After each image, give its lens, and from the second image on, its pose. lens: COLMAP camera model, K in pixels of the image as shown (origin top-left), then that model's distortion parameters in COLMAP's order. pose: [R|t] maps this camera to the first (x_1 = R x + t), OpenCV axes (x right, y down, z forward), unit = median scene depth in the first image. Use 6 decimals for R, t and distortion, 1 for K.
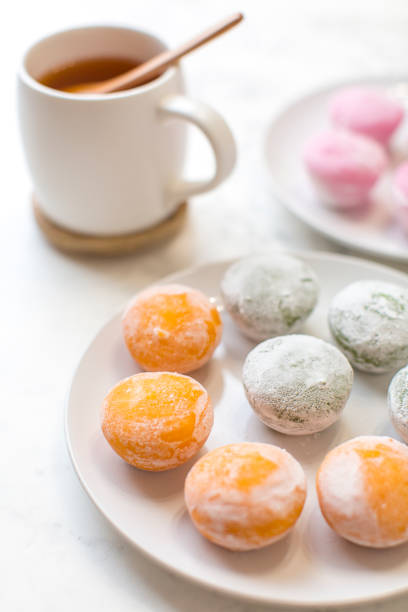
lens RADIAL K [[944.7, 0, 218.0], [0, 944.7, 311.4], [0, 0, 1]] dist [-0.026291, 0.000000]
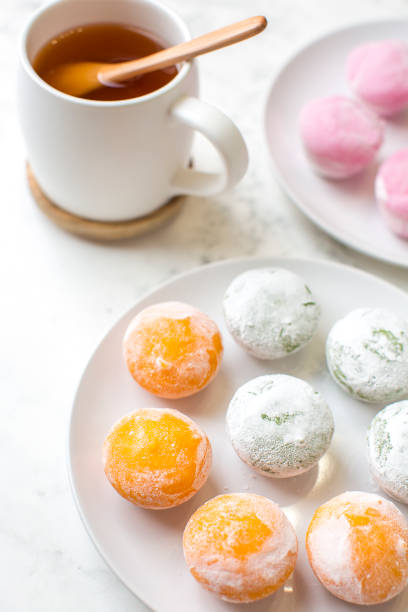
lens RADIAL K [[944.7, 0, 225.7], [0, 944.7, 305.9], [0, 0, 1]] dist [-0.026291, 0.000000]
pose [[0.996978, 0.056655, 0.053145, -0.051245], [-0.067634, 0.969604, 0.235144, -0.280066], [-0.038207, -0.238028, 0.970506, 0.031025]]
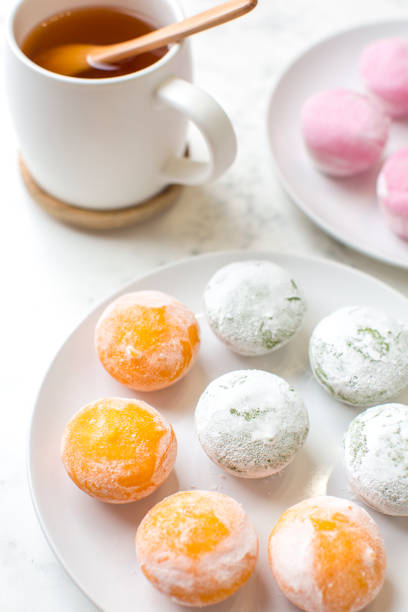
lens RADIAL K [[944.7, 0, 228.3], [0, 944.7, 310.0], [0, 0, 1]] dist [-0.026291, 0.000000]
pose [[0.994989, 0.099582, -0.009005, 0.040468], [-0.095489, 0.973064, 0.209829, -0.231589], [0.029658, -0.207917, 0.977697, 0.068554]]
